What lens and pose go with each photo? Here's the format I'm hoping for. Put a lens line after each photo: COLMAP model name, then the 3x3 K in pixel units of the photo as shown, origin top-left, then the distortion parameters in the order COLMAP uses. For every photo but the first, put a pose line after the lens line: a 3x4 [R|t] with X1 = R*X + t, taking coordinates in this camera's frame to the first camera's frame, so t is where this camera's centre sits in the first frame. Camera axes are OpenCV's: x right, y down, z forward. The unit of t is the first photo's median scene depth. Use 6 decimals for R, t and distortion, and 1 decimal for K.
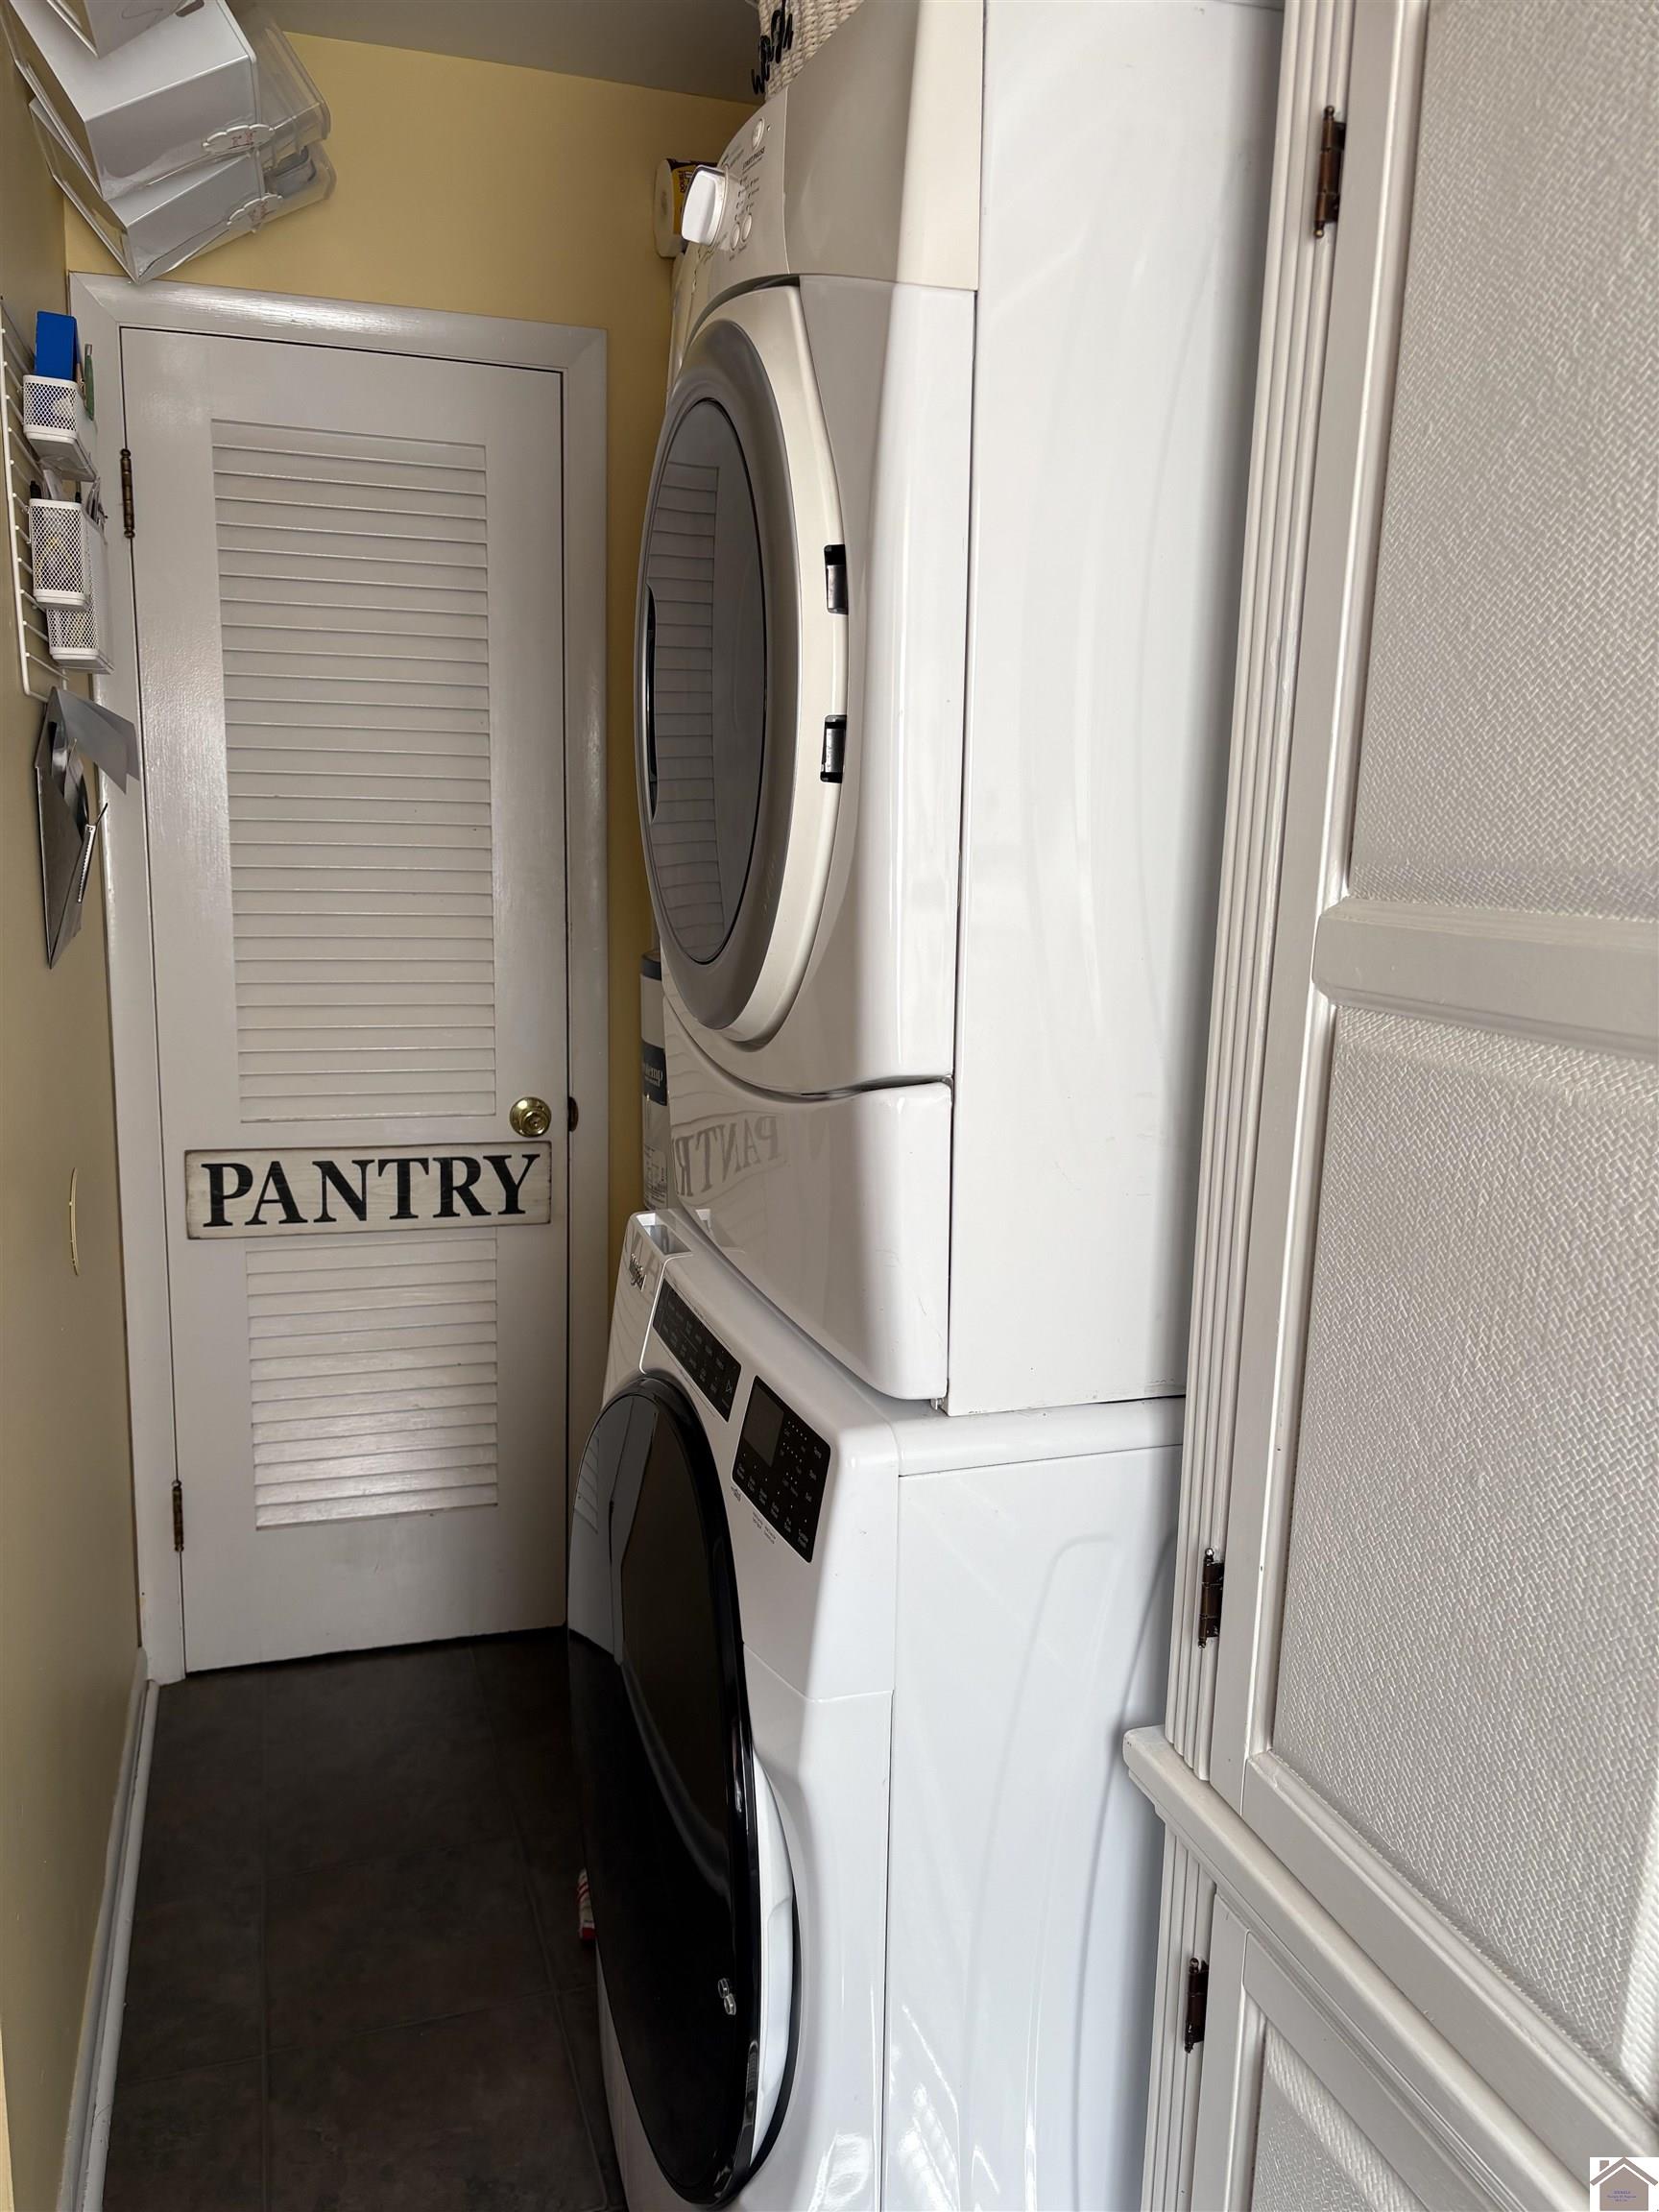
lens RADIAL K [[1681.0, 0, 824.0], [0, 1681.0, 1113.8], [0, 0, 1]] dist [0.044676, -0.056274]
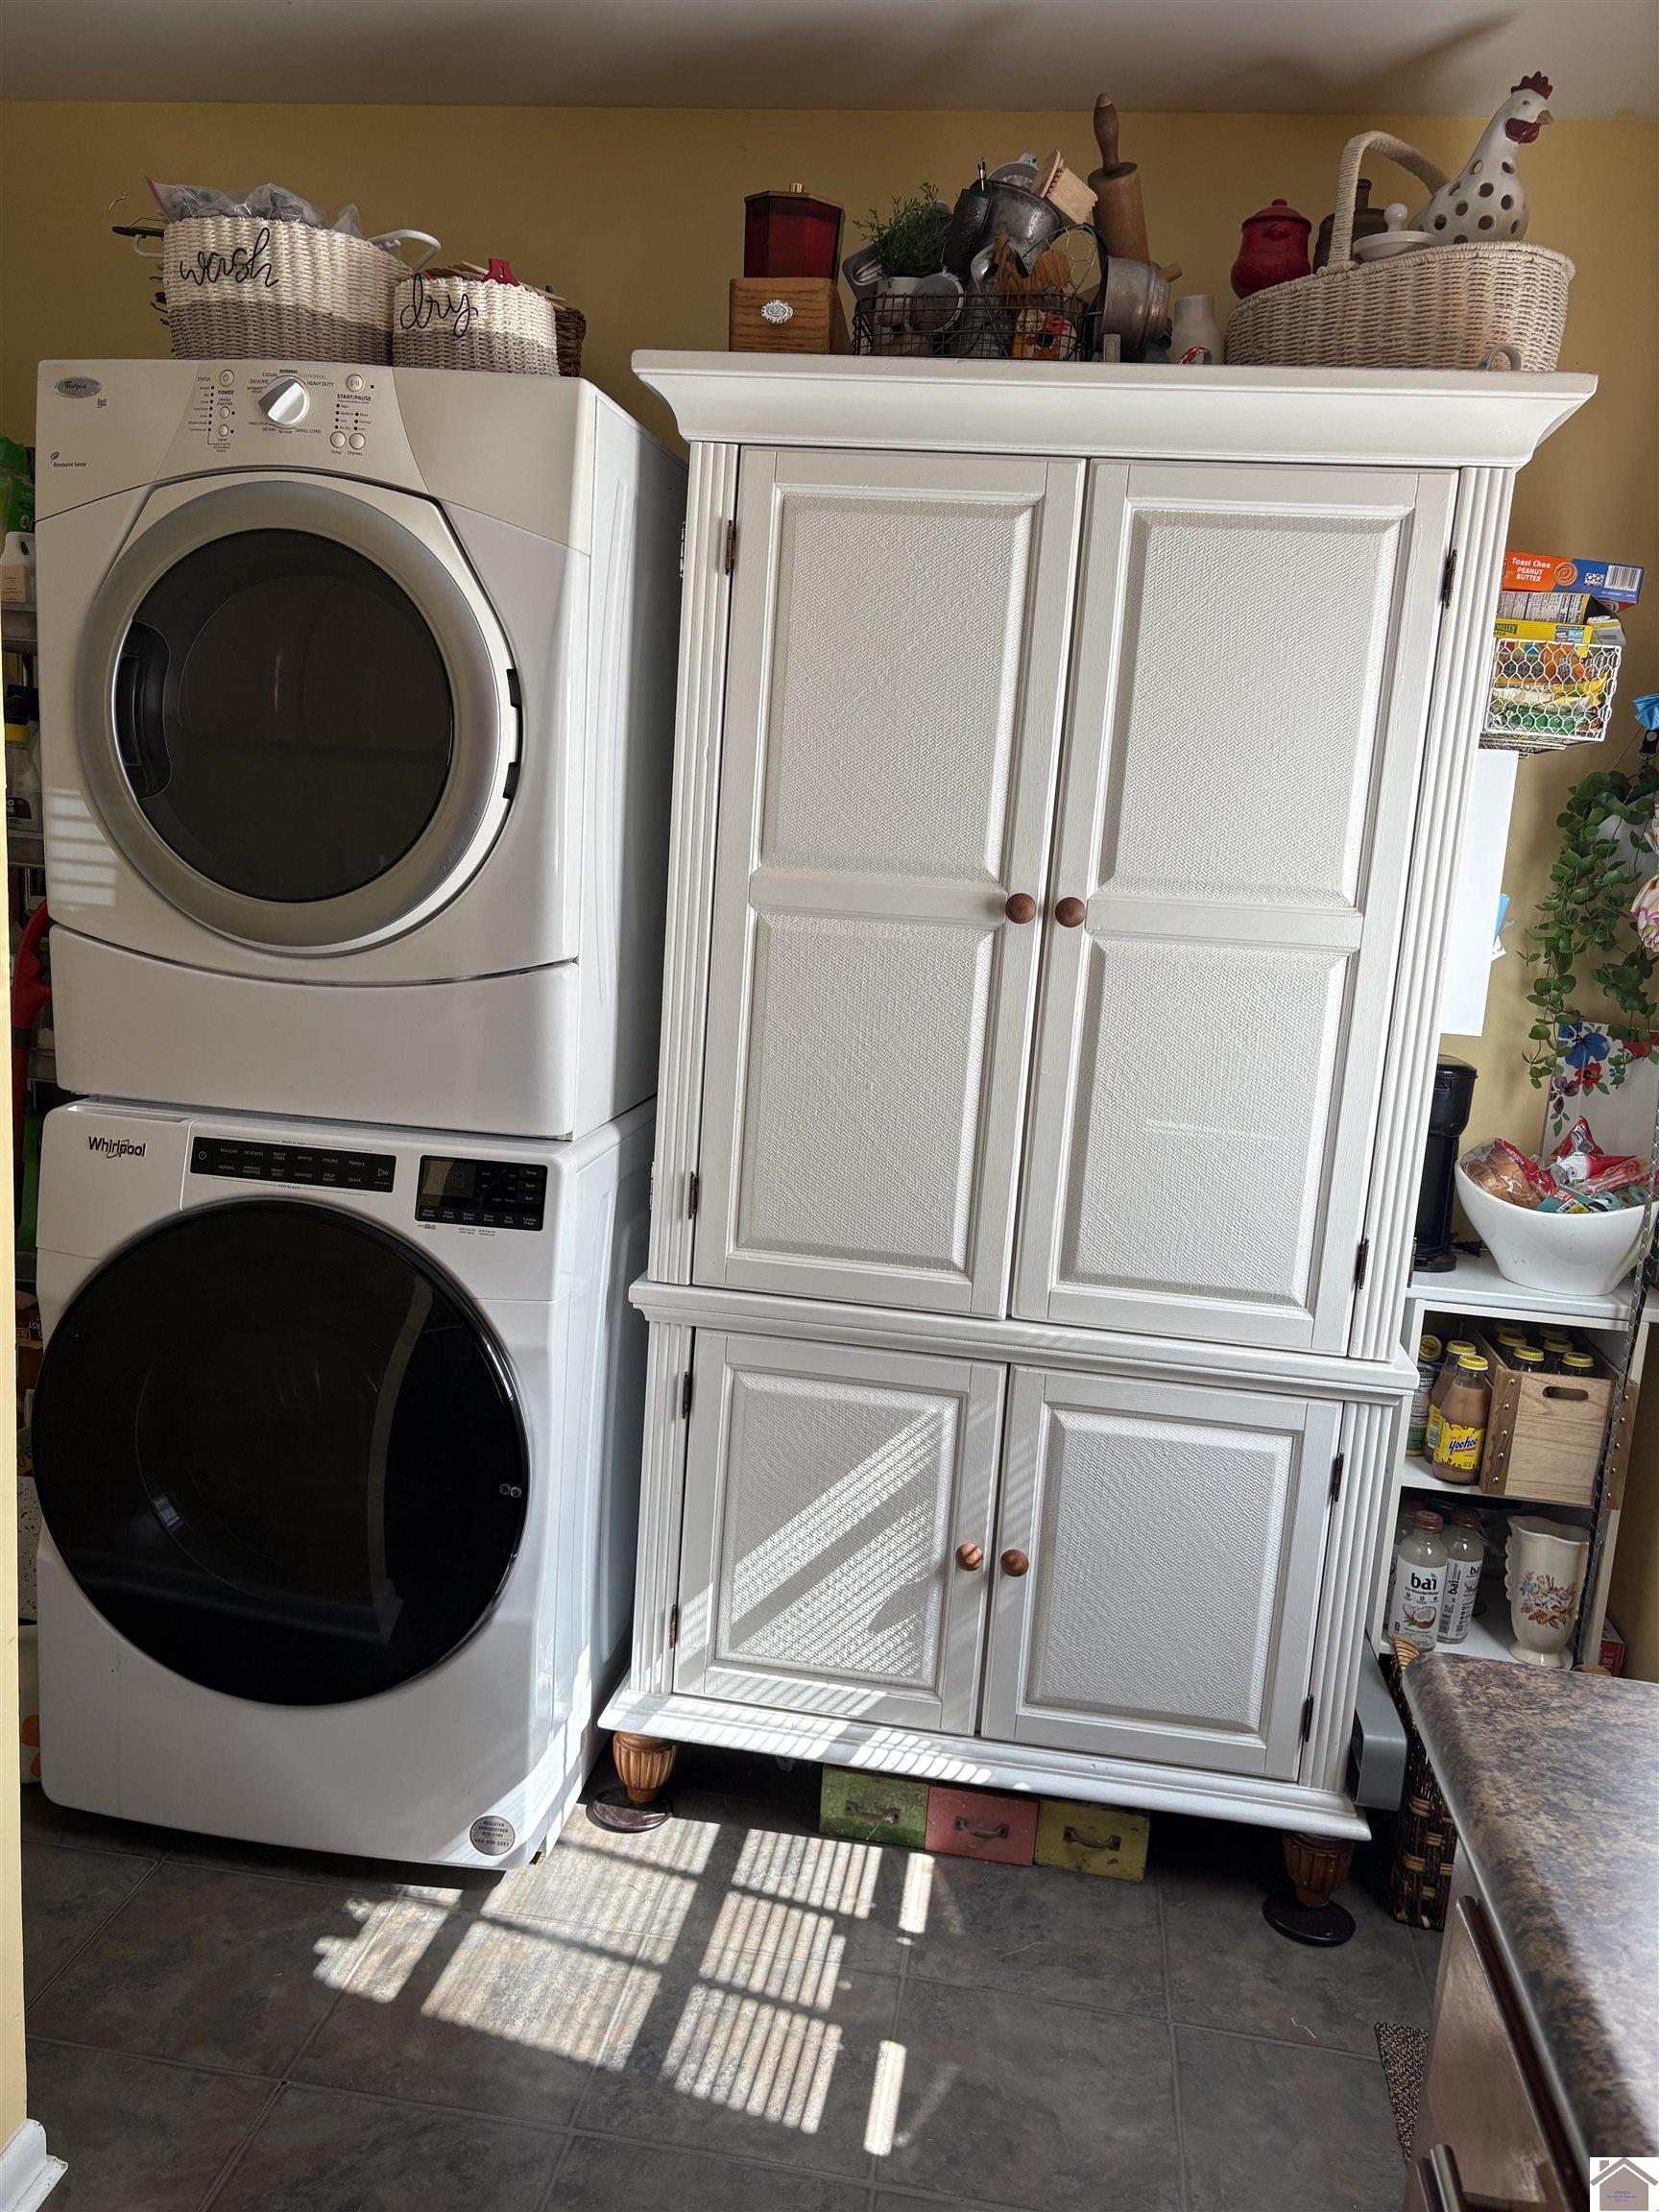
lens RADIAL K [[1681.0, 0, 841.2], [0, 1681.0, 1120.3], [0, 0, 1]] dist [0.044676, -0.056274]
pose [[0.438648, -0.144396, 0.886983, -0.613880], [0.095719, 0.988899, 0.113651, -0.011868], [-0.893547, 0.035048, 0.447600, -0.046287]]
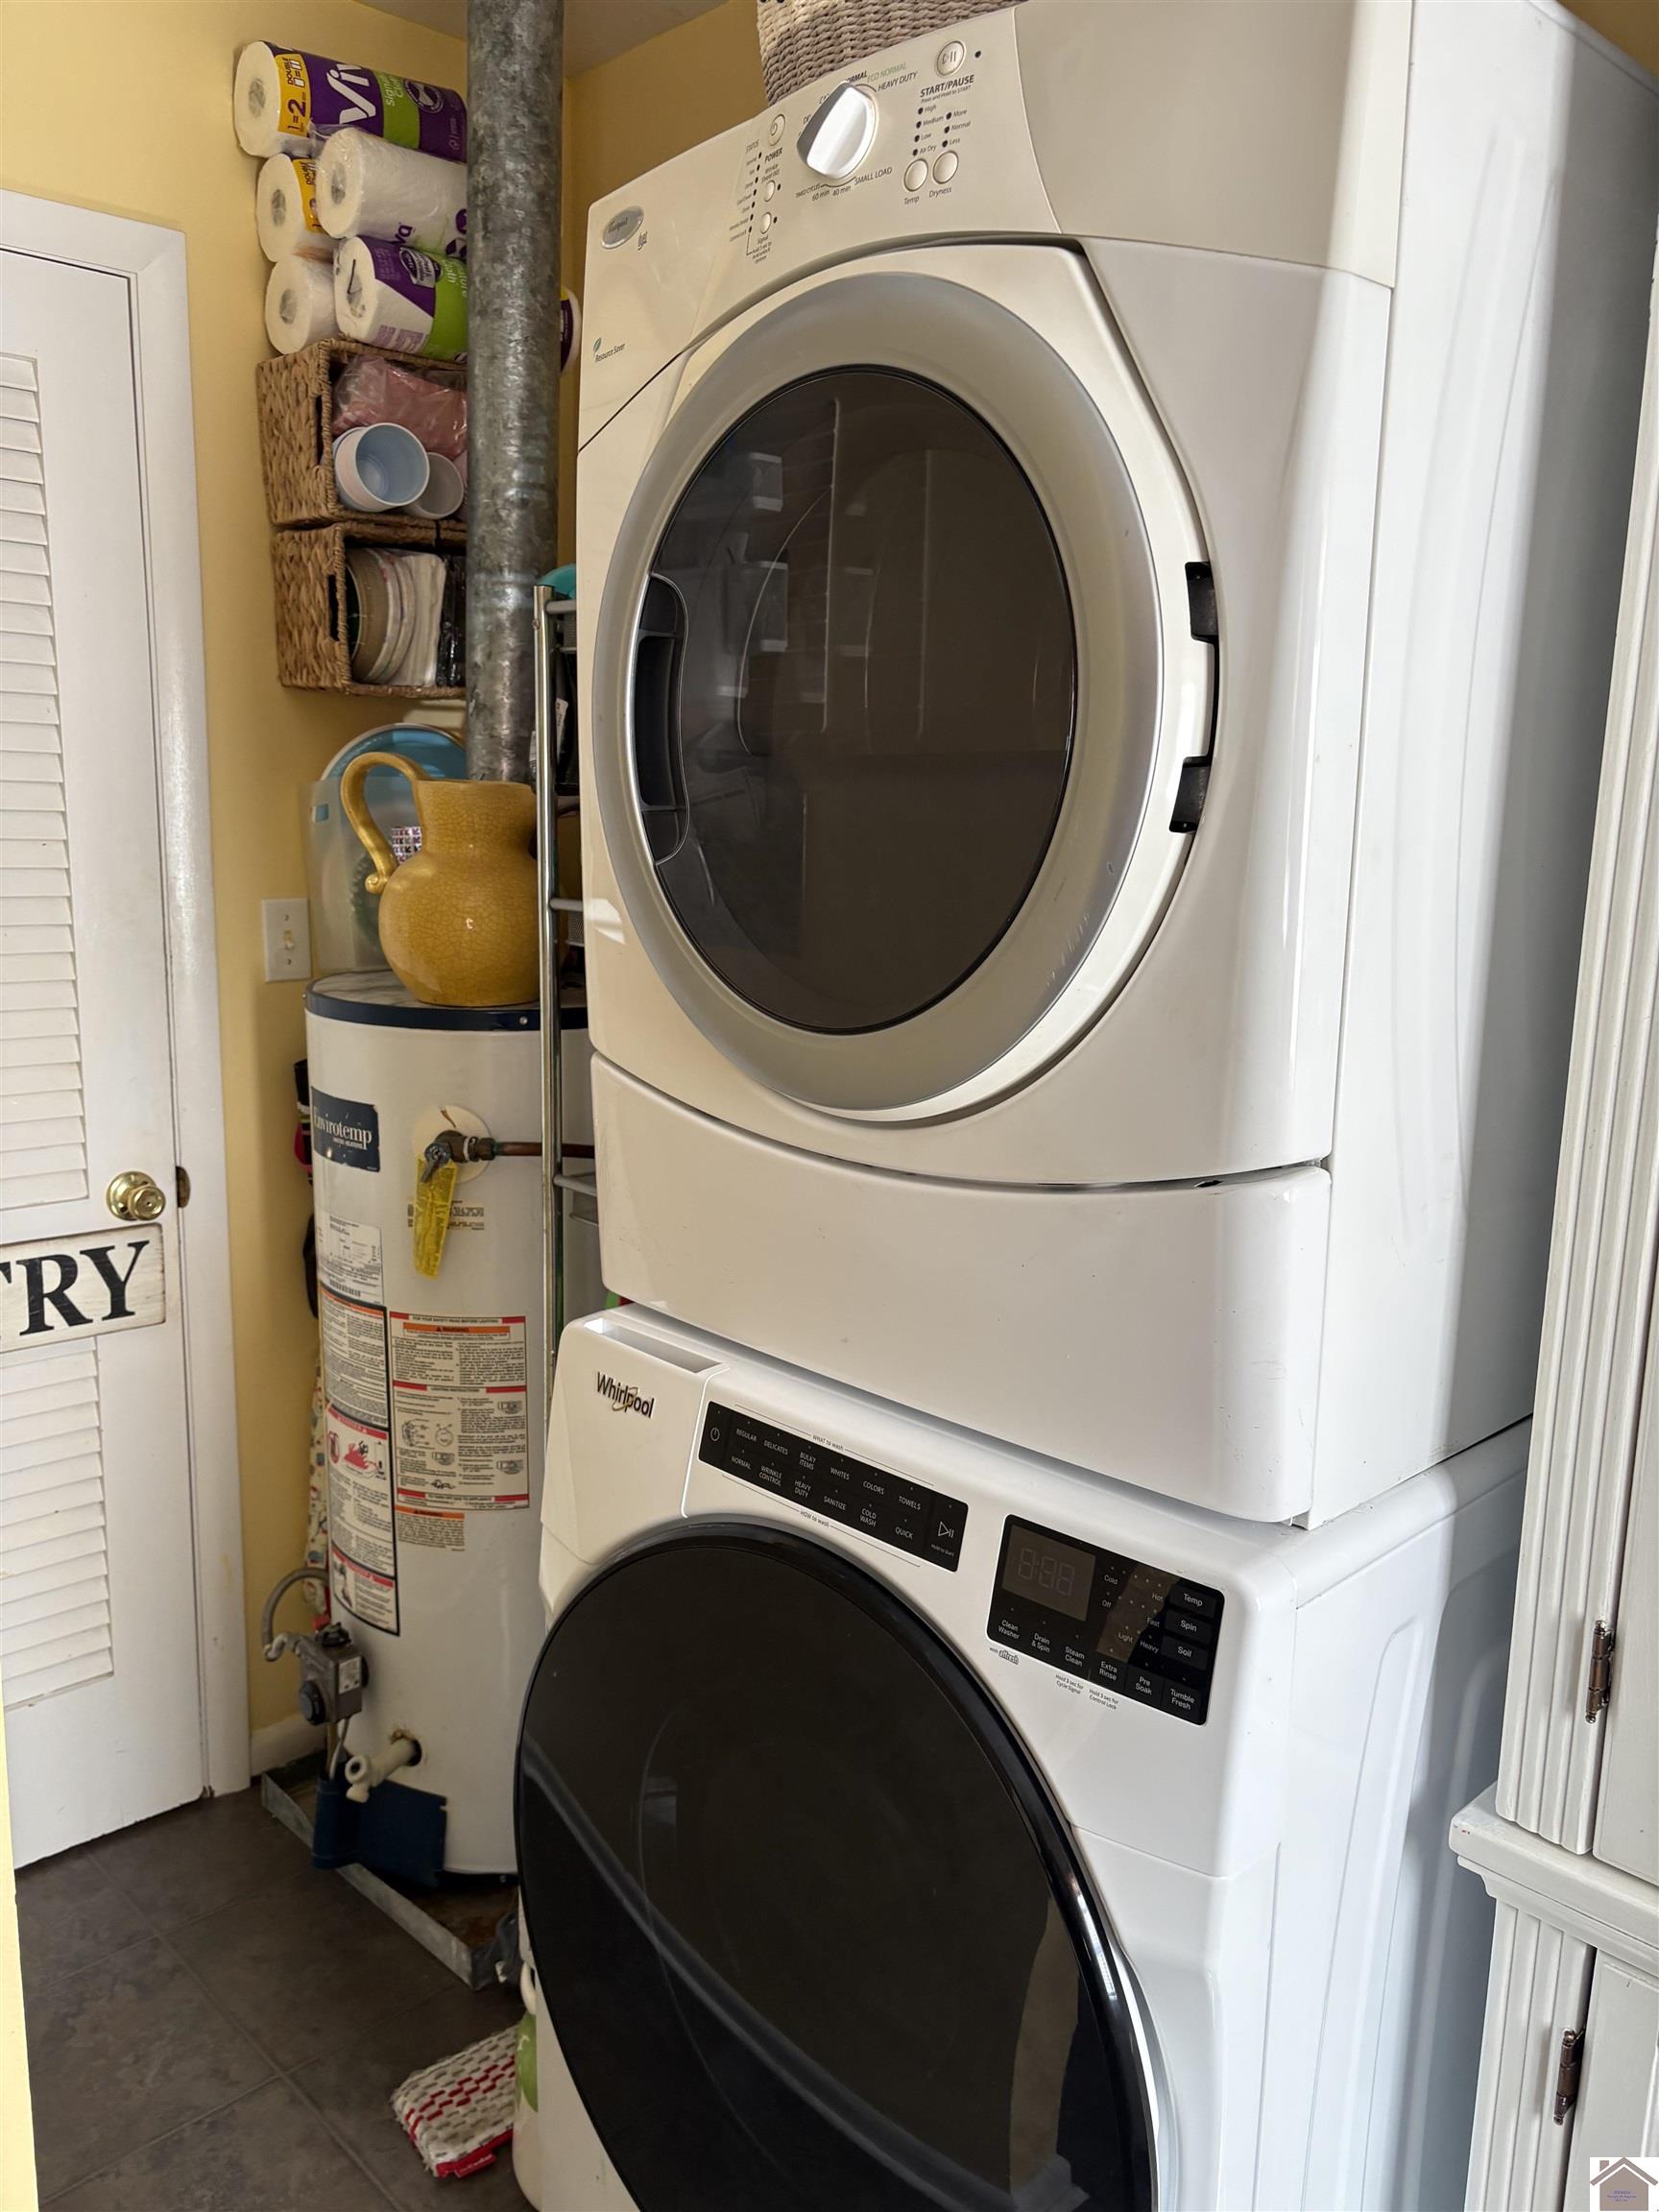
lens RADIAL K [[1681.0, 0, 816.8], [0, 1681.0, 1111.8], [0, 0, 1]] dist [0.044676, -0.056274]
pose [[0.901085, -0.077688, 0.426626, -0.225506], [0.072825, 0.996959, 0.027731, -0.037818], [-0.427483, 0.006081, 0.904003, 0.121951]]
